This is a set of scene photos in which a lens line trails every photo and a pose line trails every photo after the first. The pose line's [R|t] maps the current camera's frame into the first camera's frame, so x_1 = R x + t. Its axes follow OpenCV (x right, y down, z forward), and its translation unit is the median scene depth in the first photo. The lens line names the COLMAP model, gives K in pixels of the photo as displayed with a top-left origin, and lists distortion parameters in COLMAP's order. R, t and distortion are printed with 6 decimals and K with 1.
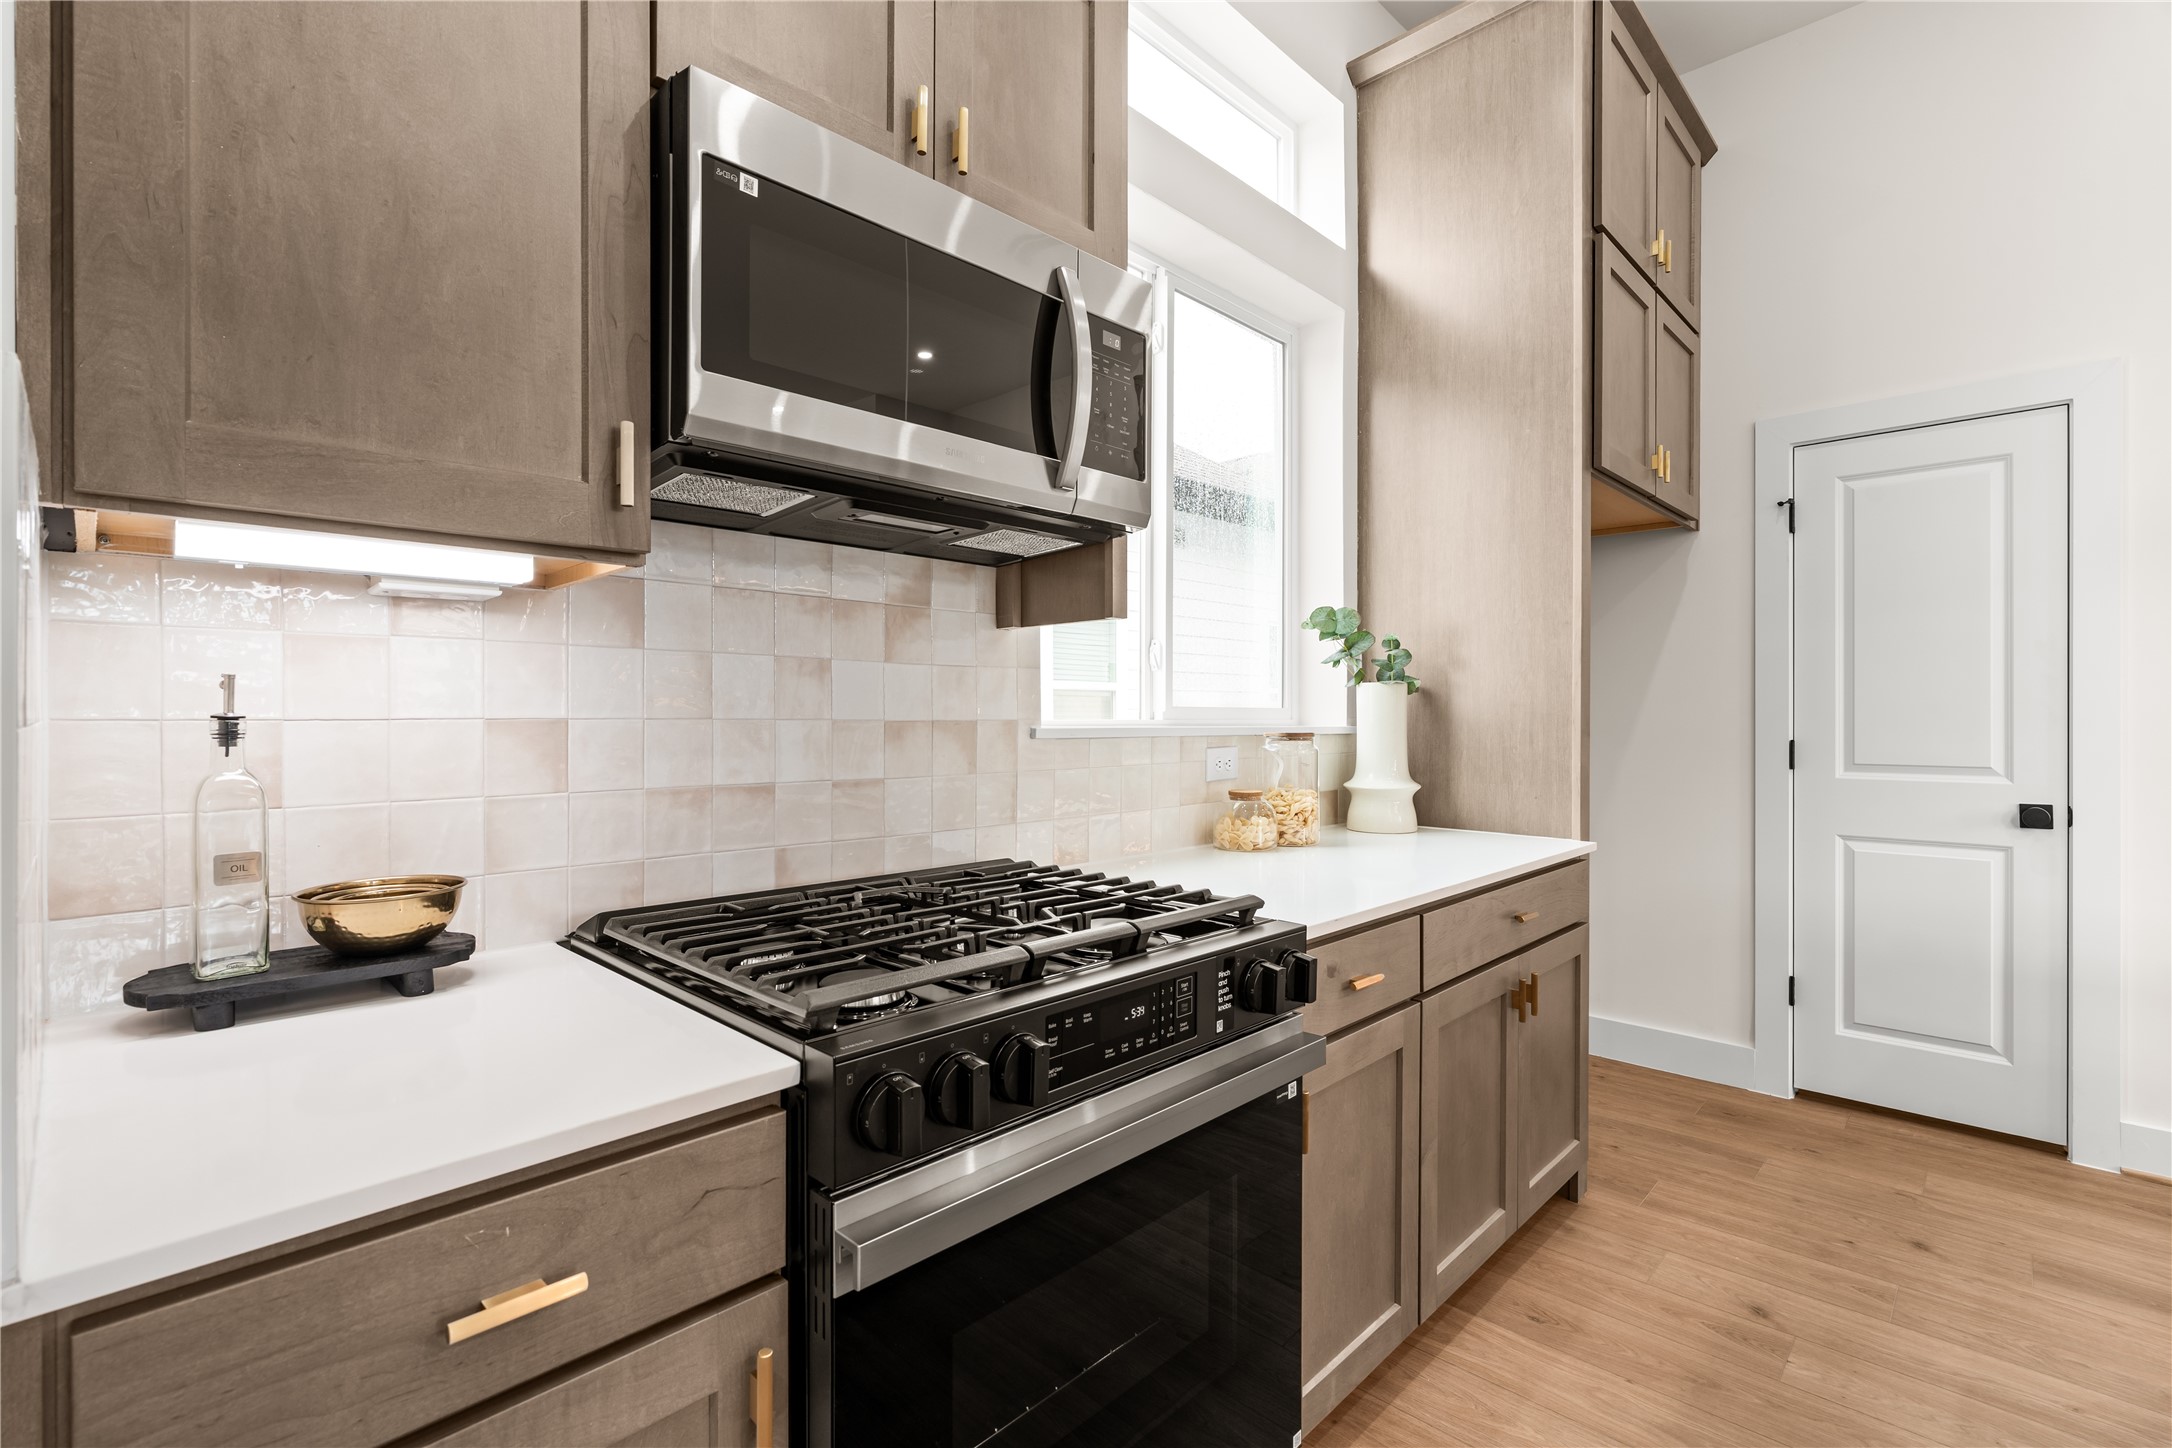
lens RADIAL K [[978.6, 0, 1083.8], [0, 978.6, 713.3], [0, 0, 1]] dist [-0.005603, 0.002153]
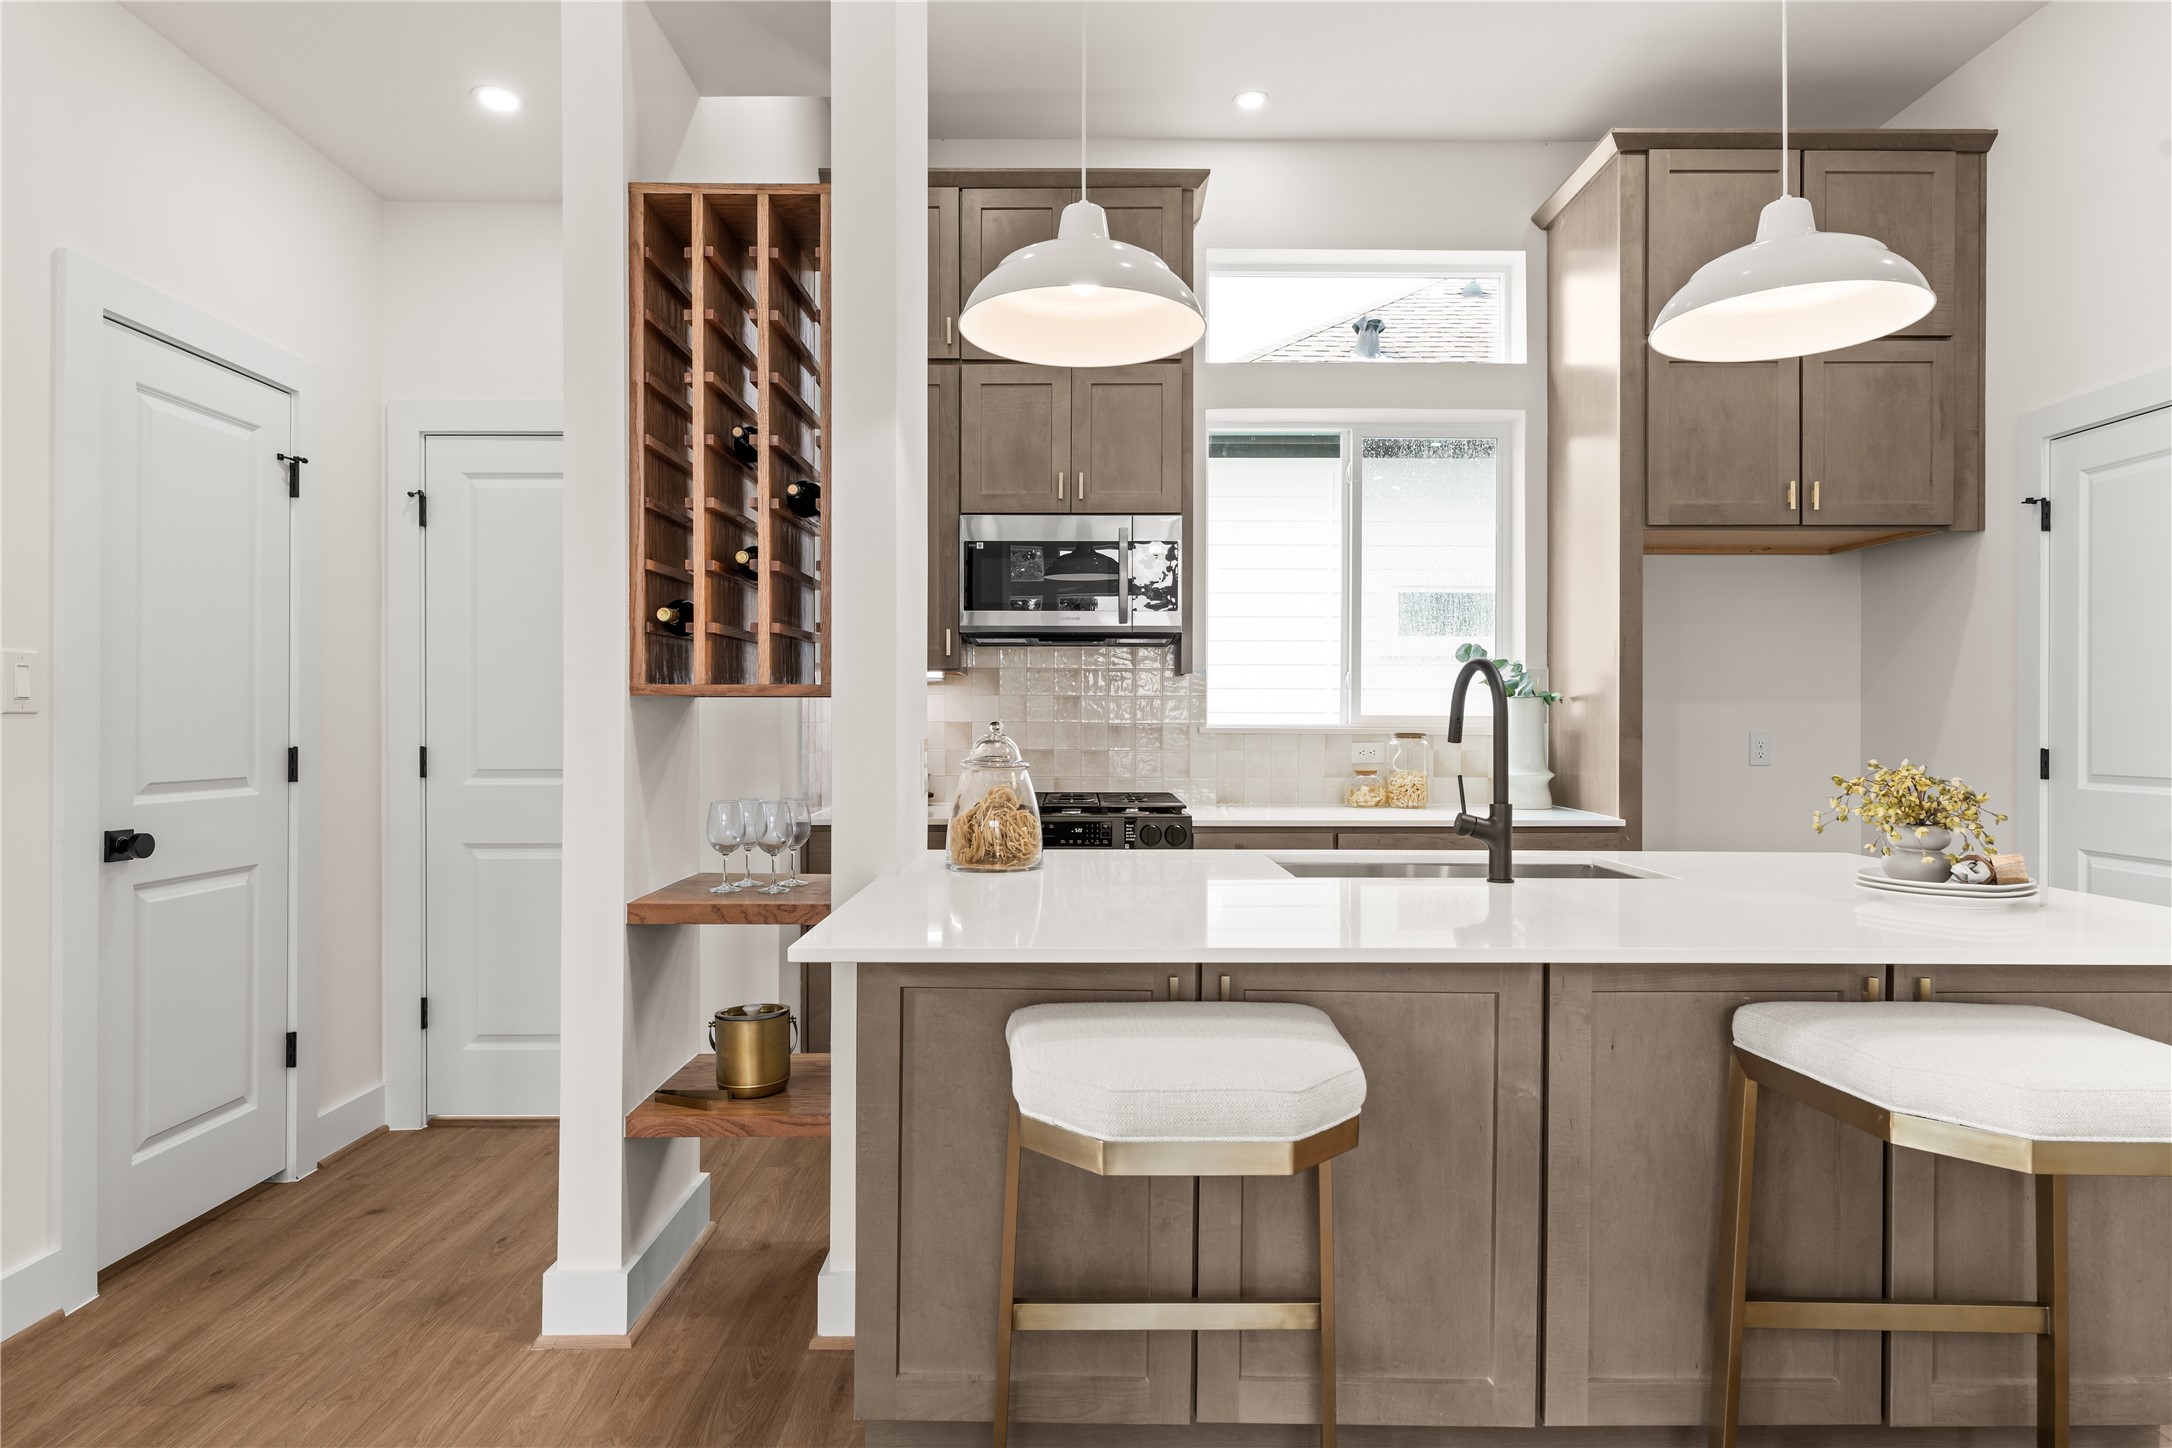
lens RADIAL K [[1199.5, 0, 1086.2], [0, 1199.5, 722.4], [0, 0, 1]] dist [-0.005543, 0.001852]
pose [[0.703407, 0.003636, -0.710778, 1.201787], [0.000477, 0.999984, 0.005587, -0.006977], [0.710787, -0.004269, 0.703395, -0.654777]]
